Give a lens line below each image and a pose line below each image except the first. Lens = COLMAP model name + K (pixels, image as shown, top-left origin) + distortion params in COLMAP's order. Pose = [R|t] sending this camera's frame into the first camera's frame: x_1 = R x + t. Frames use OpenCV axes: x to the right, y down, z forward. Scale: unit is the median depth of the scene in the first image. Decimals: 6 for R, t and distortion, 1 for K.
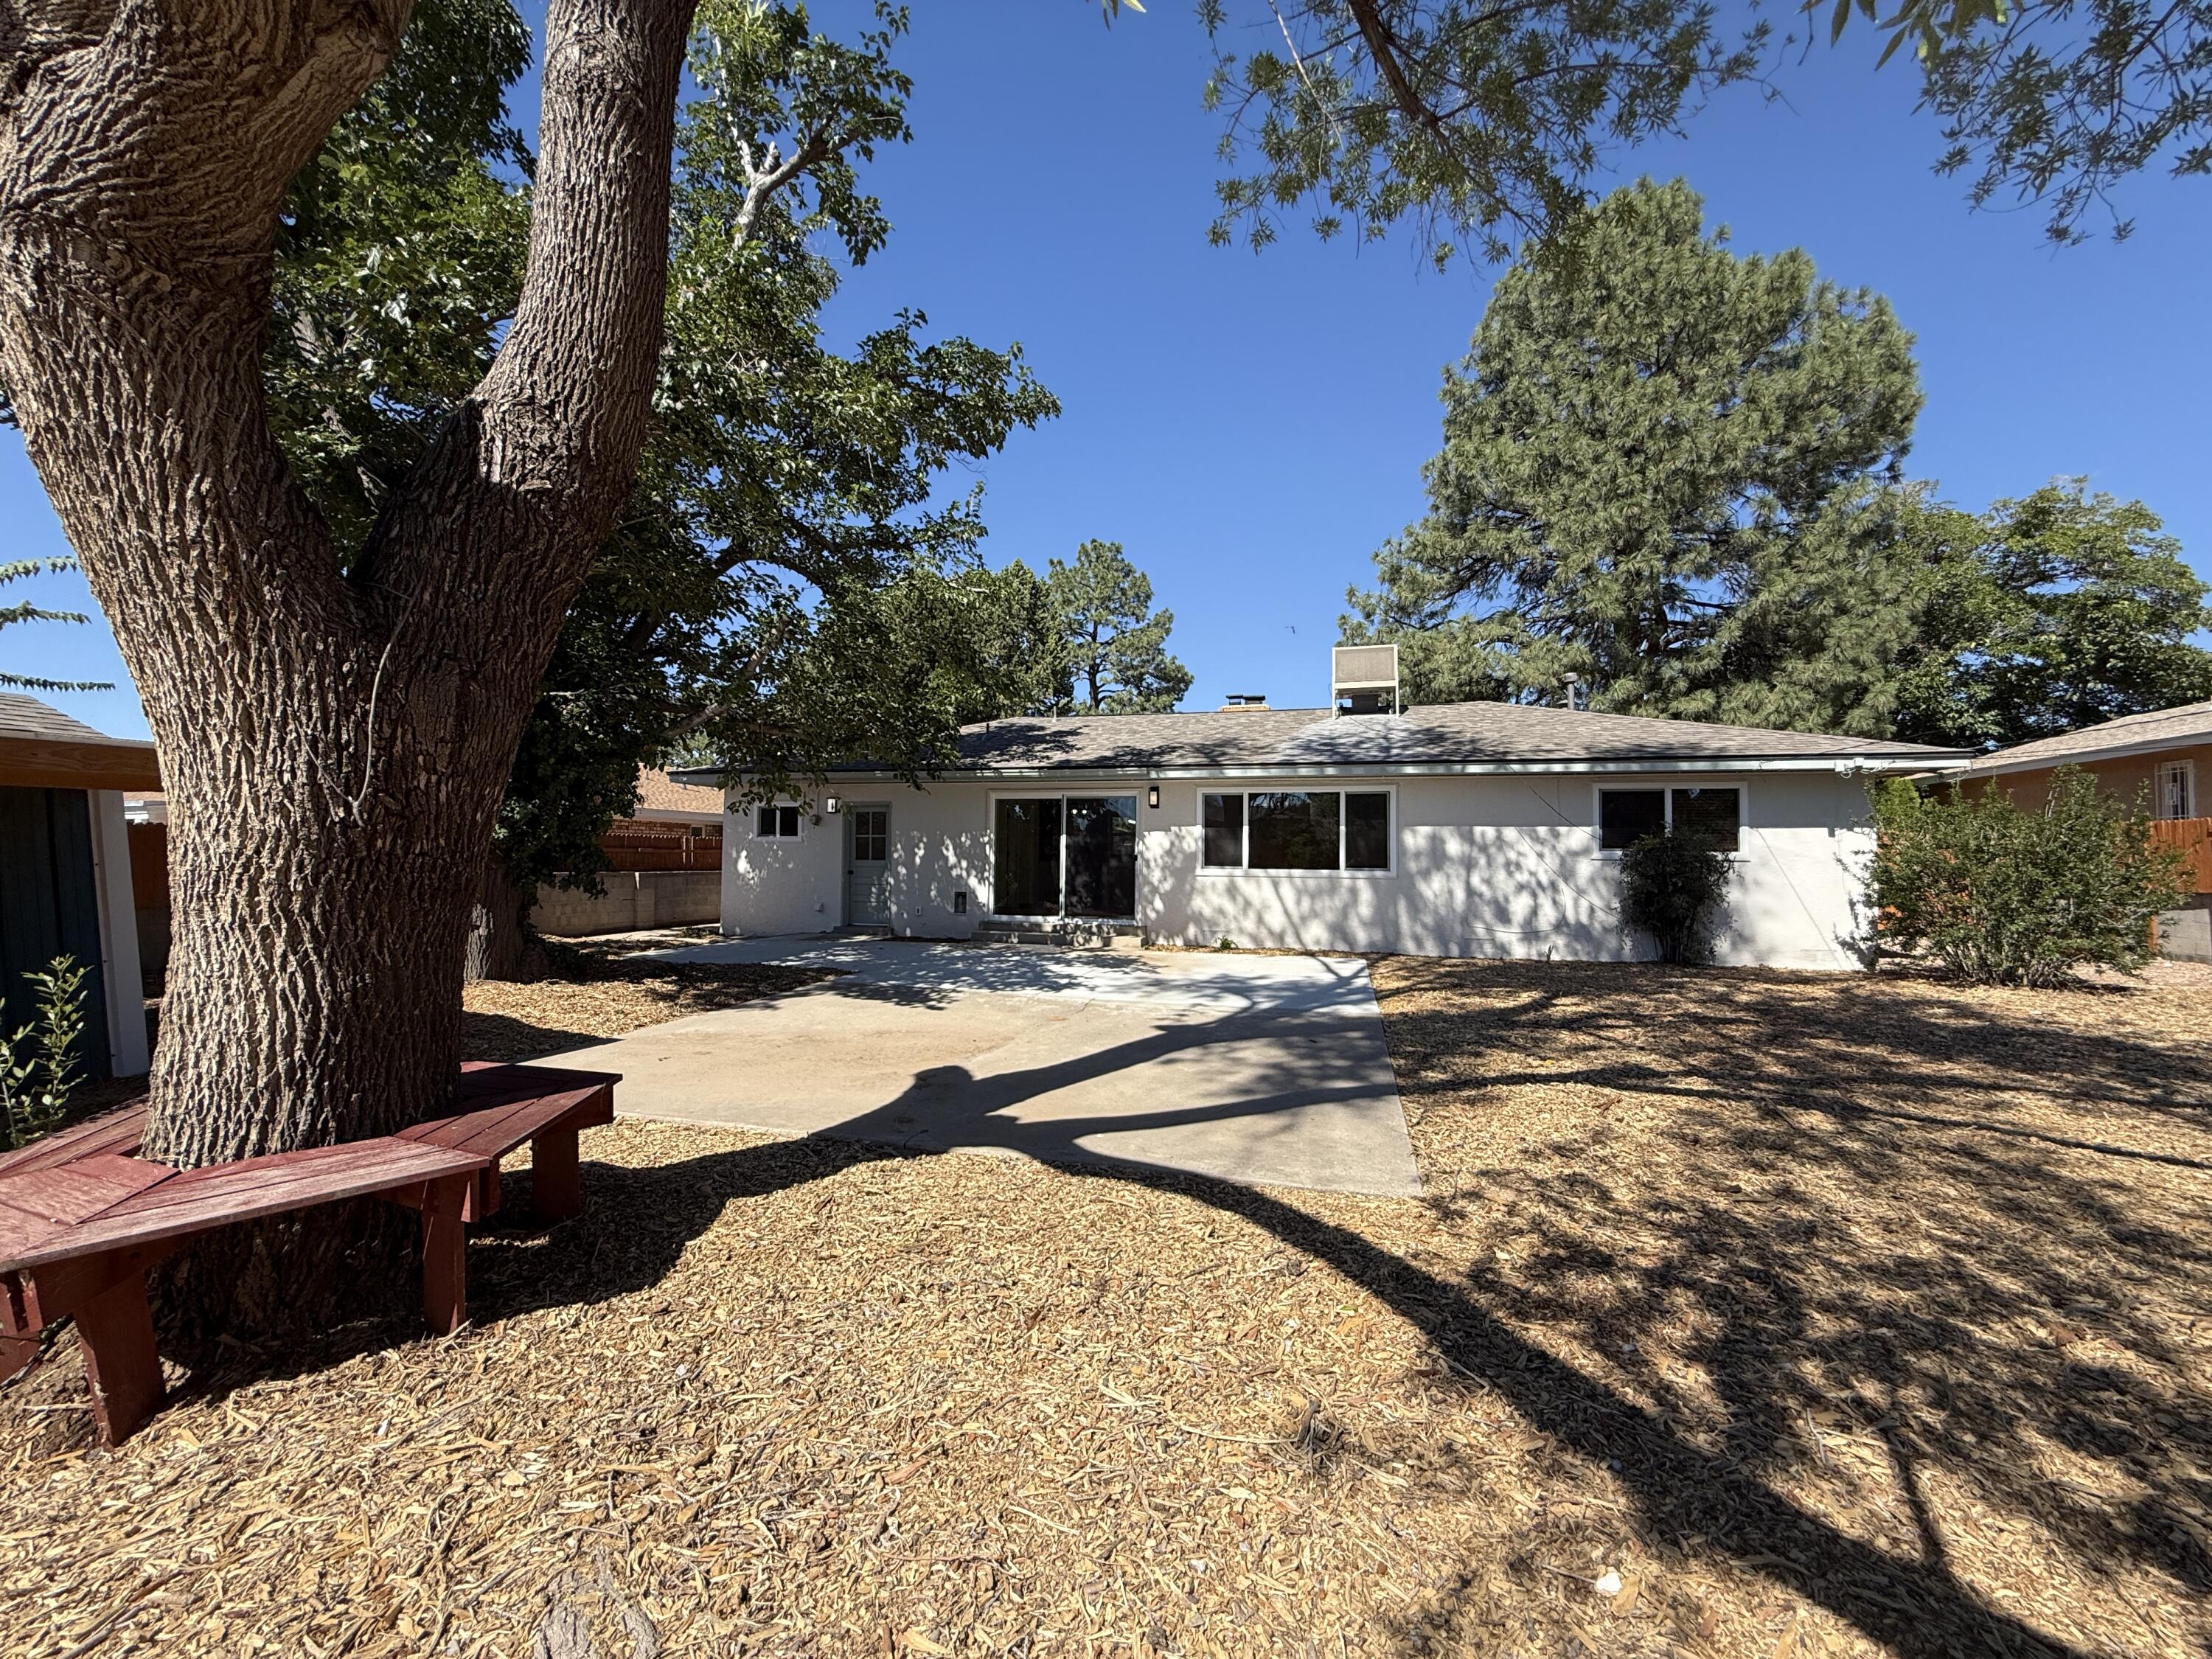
lens RADIAL K [[881.4, 0, 1106.0], [0, 881.4, 829.5], [0, 0, 1]] dist [-0.001297, 0.000388]
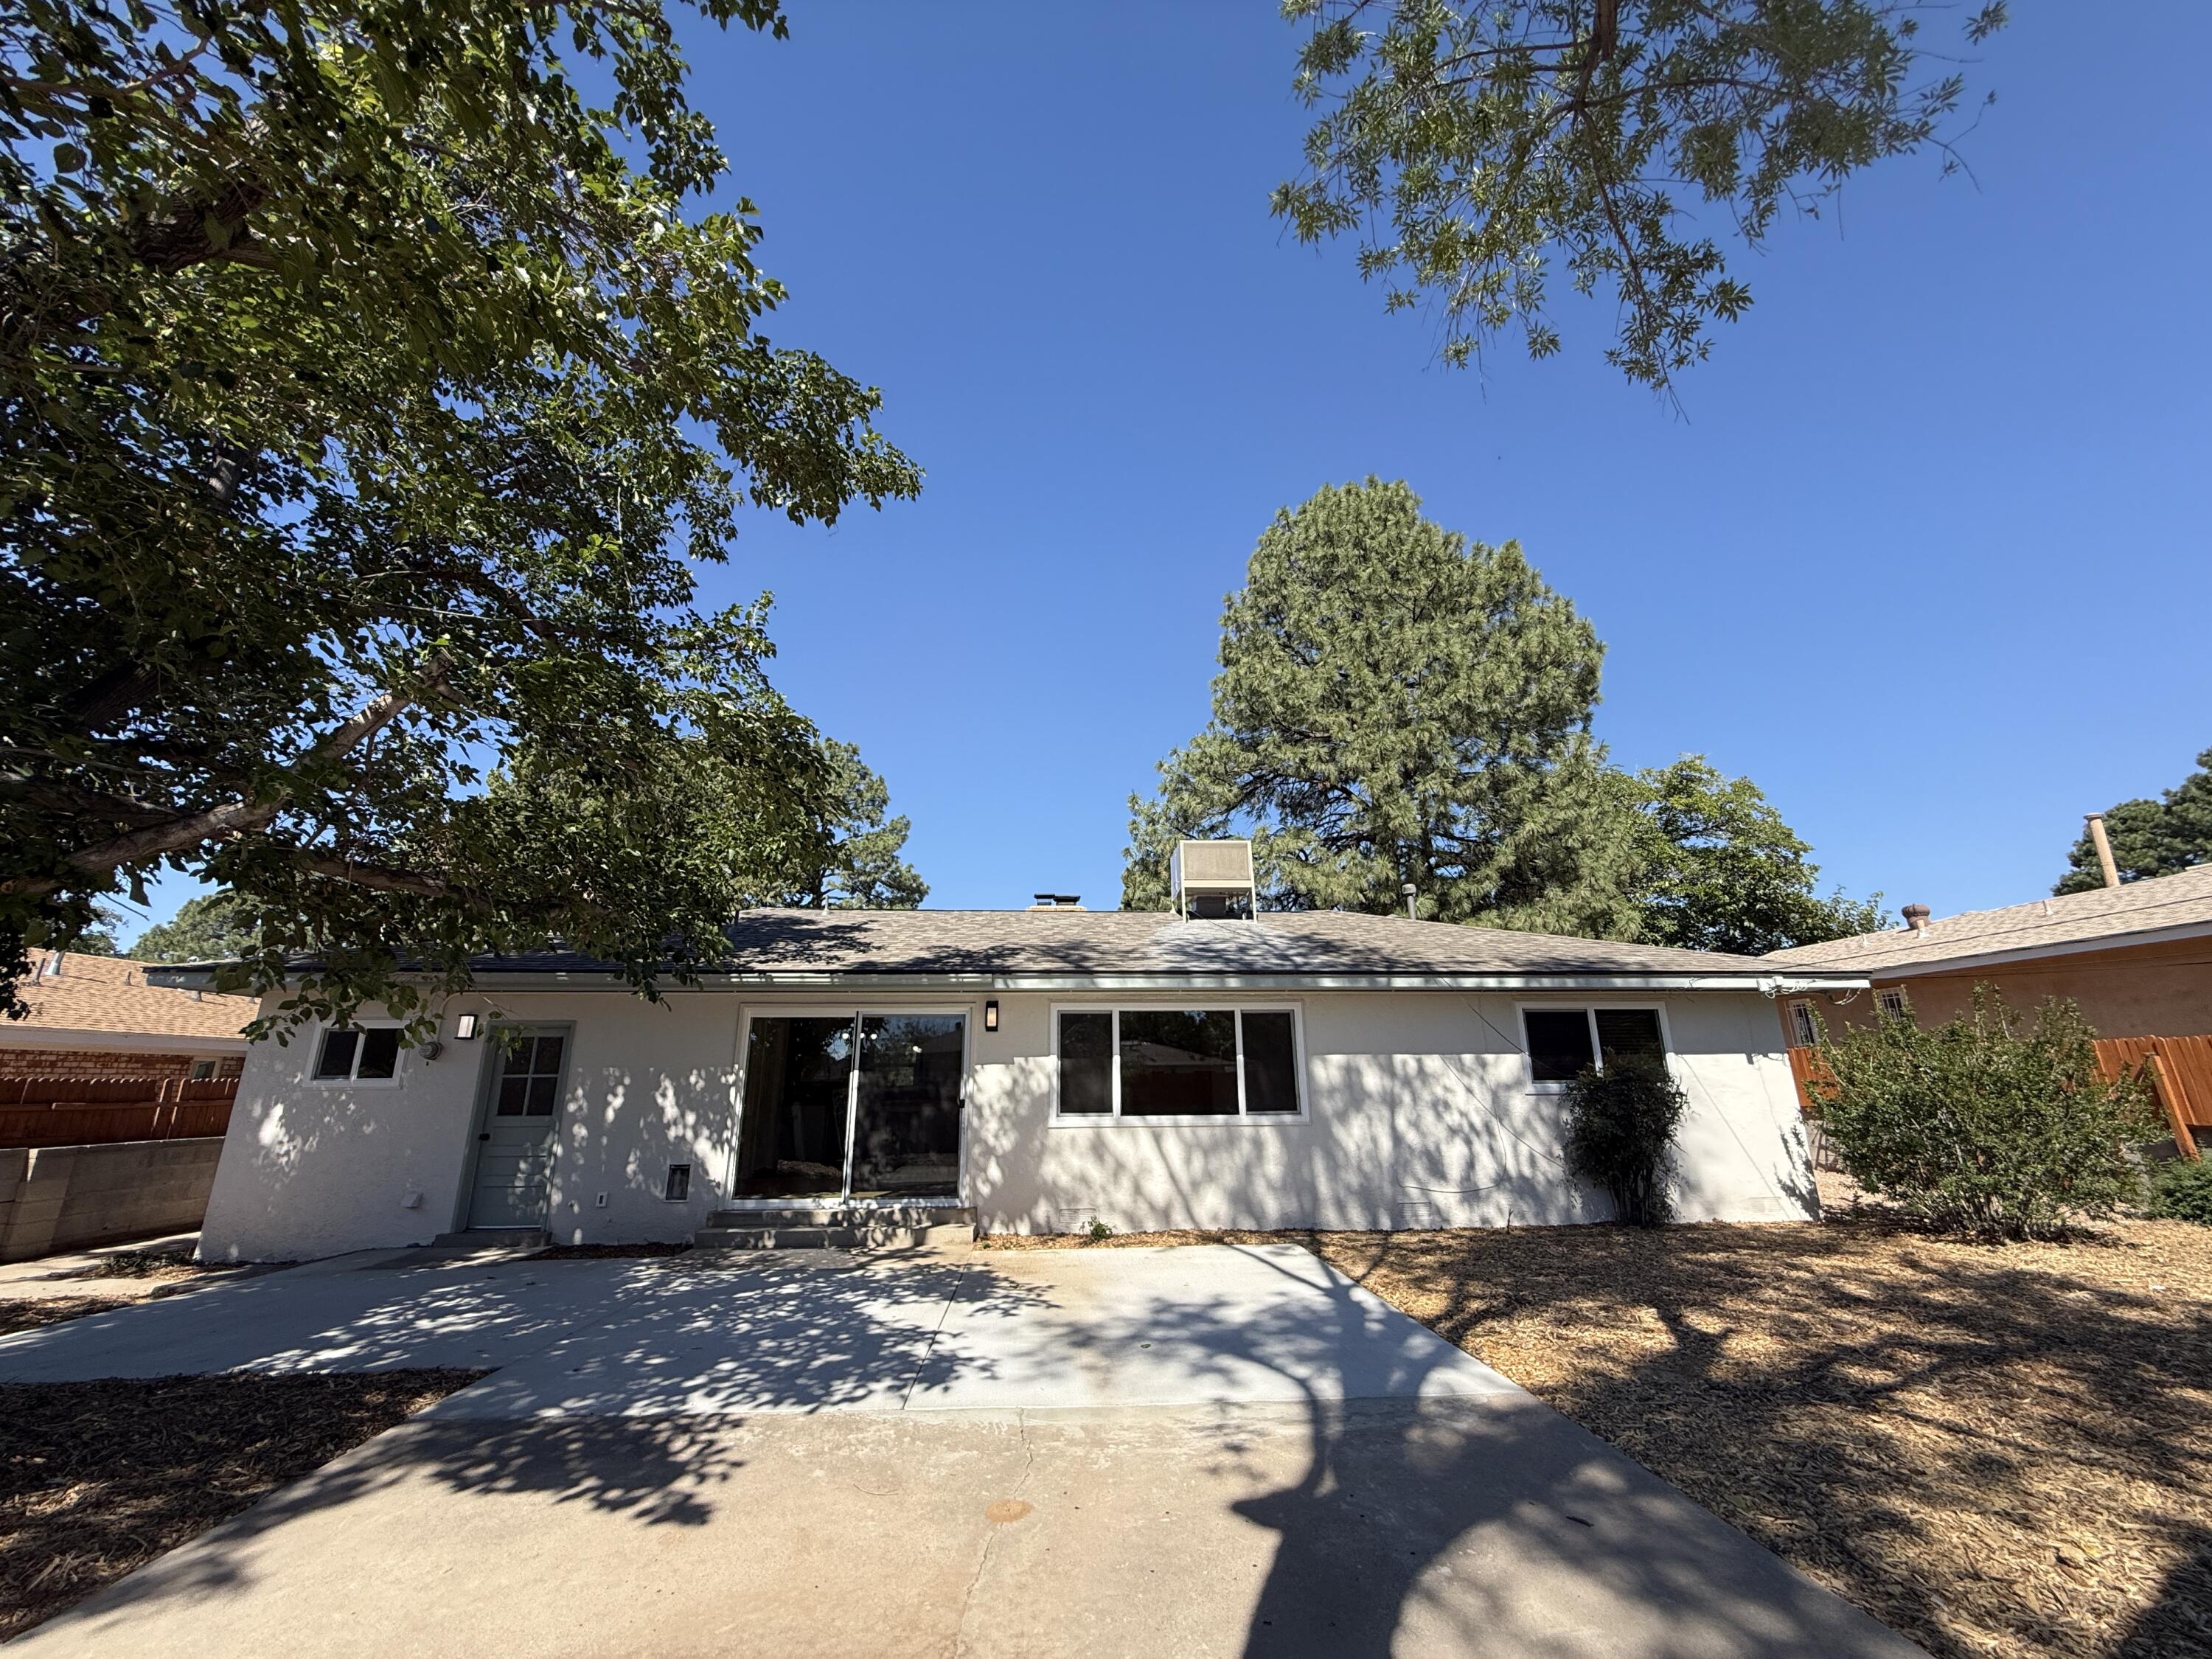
lens RADIAL K [[881.4, 0, 1106.0], [0, 881.4, 829.5], [0, 0, 1]] dist [-0.001297, 0.000388]
pose [[0.946359, 0.072399, 0.314902, -0.097679], [0.007266, 0.969560, -0.244748, -0.007206], [-0.323036, 0.233907, 0.917025, 0.270451]]
